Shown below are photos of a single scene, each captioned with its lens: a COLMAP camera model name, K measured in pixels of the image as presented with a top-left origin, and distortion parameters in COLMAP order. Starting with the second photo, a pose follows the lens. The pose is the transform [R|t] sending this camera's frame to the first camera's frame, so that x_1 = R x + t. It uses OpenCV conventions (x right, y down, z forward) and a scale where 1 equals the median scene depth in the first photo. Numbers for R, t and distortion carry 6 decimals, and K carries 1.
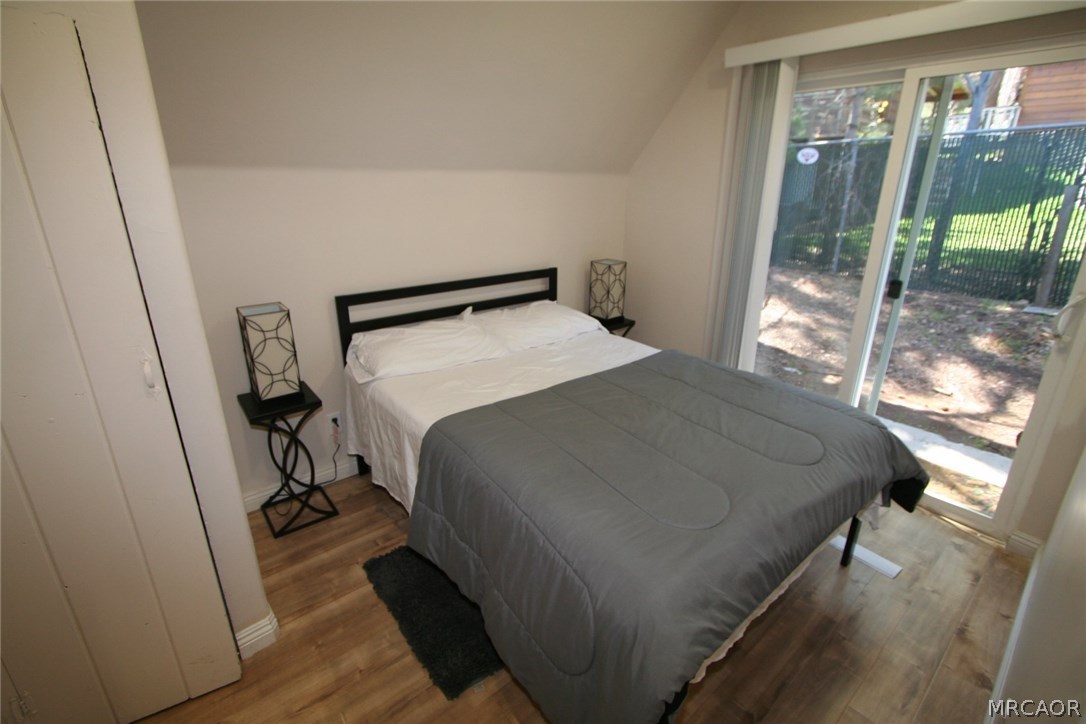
lens RADIAL K [[499.9, 0, 535.3], [0, 499.9, 339.5], [0, 0, 1]] dist [-0.016944, 0.002695]
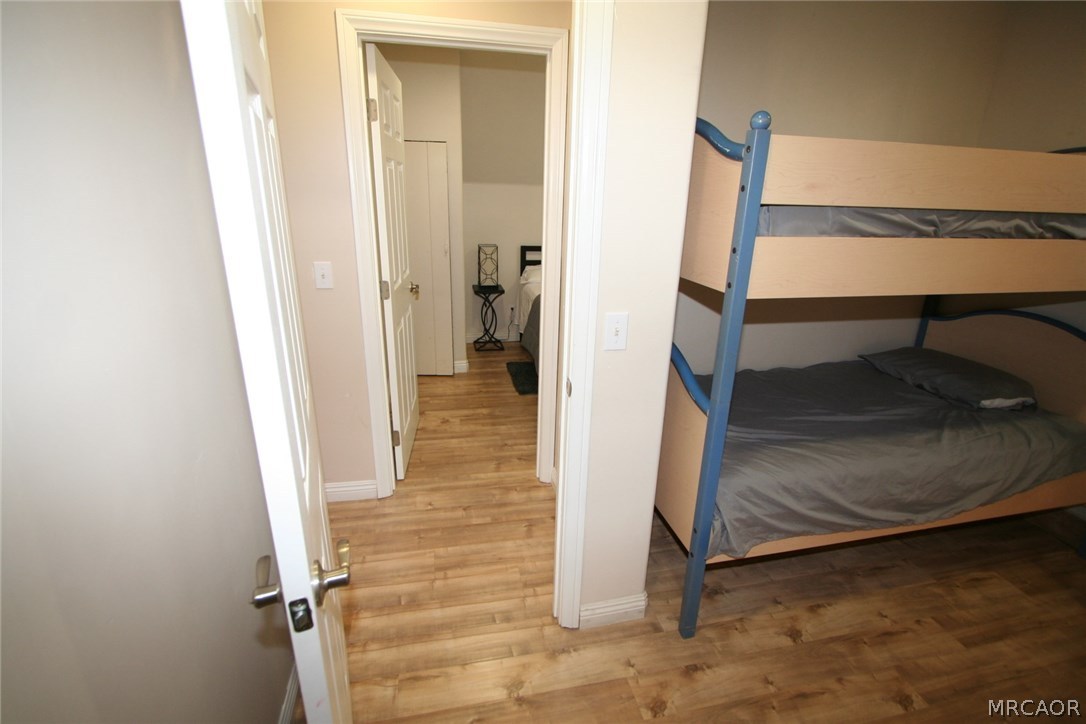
lens RADIAL K [[499.9, 0, 539.6], [0, 499.9, 352.9], [0, 0, 1]] dist [-0.016944, 0.002695]
pose [[0.889682, 0.174519, -0.421912, 0.656675], [-0.176072, 0.983732, 0.035628, 0.279981], [0.421266, 0.042589, 0.905937, -0.873406]]
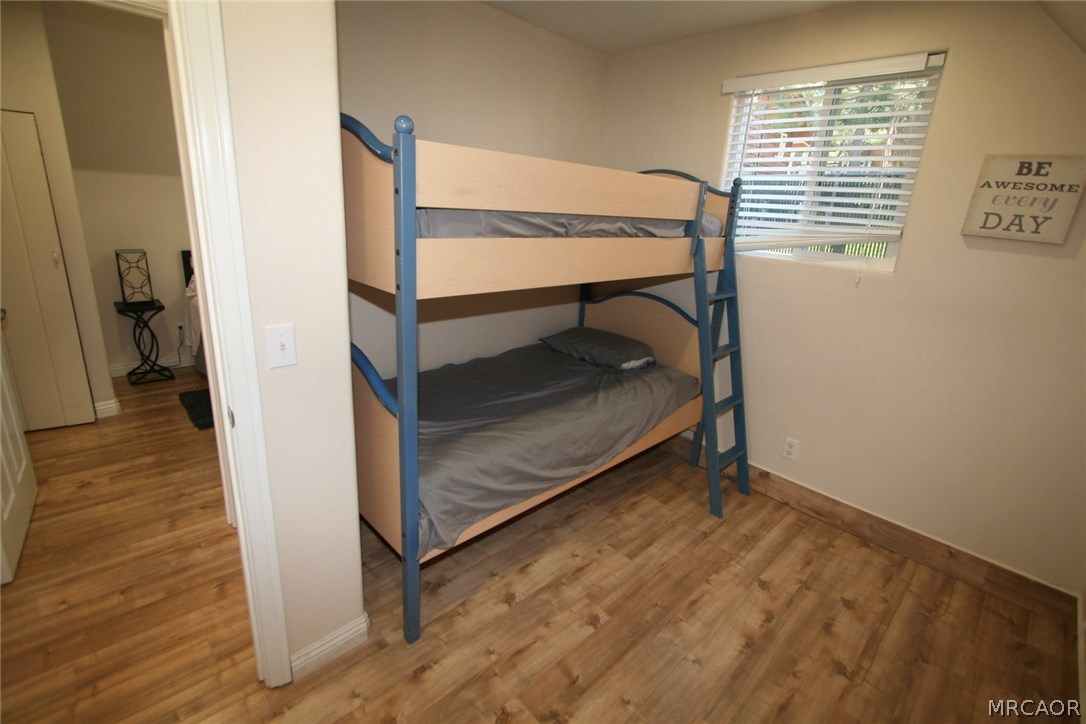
lens RADIAL K [[499.9, 0, 540.8], [0, 499.9, 353.2], [0, 0, 1]] dist [-0.016944, 0.002695]
pose [[0.994089, 0.048660, 0.097056, 0.716716], [-0.046407, 0.998601, -0.025341, 0.266220], [-0.098153, 0.020687, 0.994956, -0.848889]]
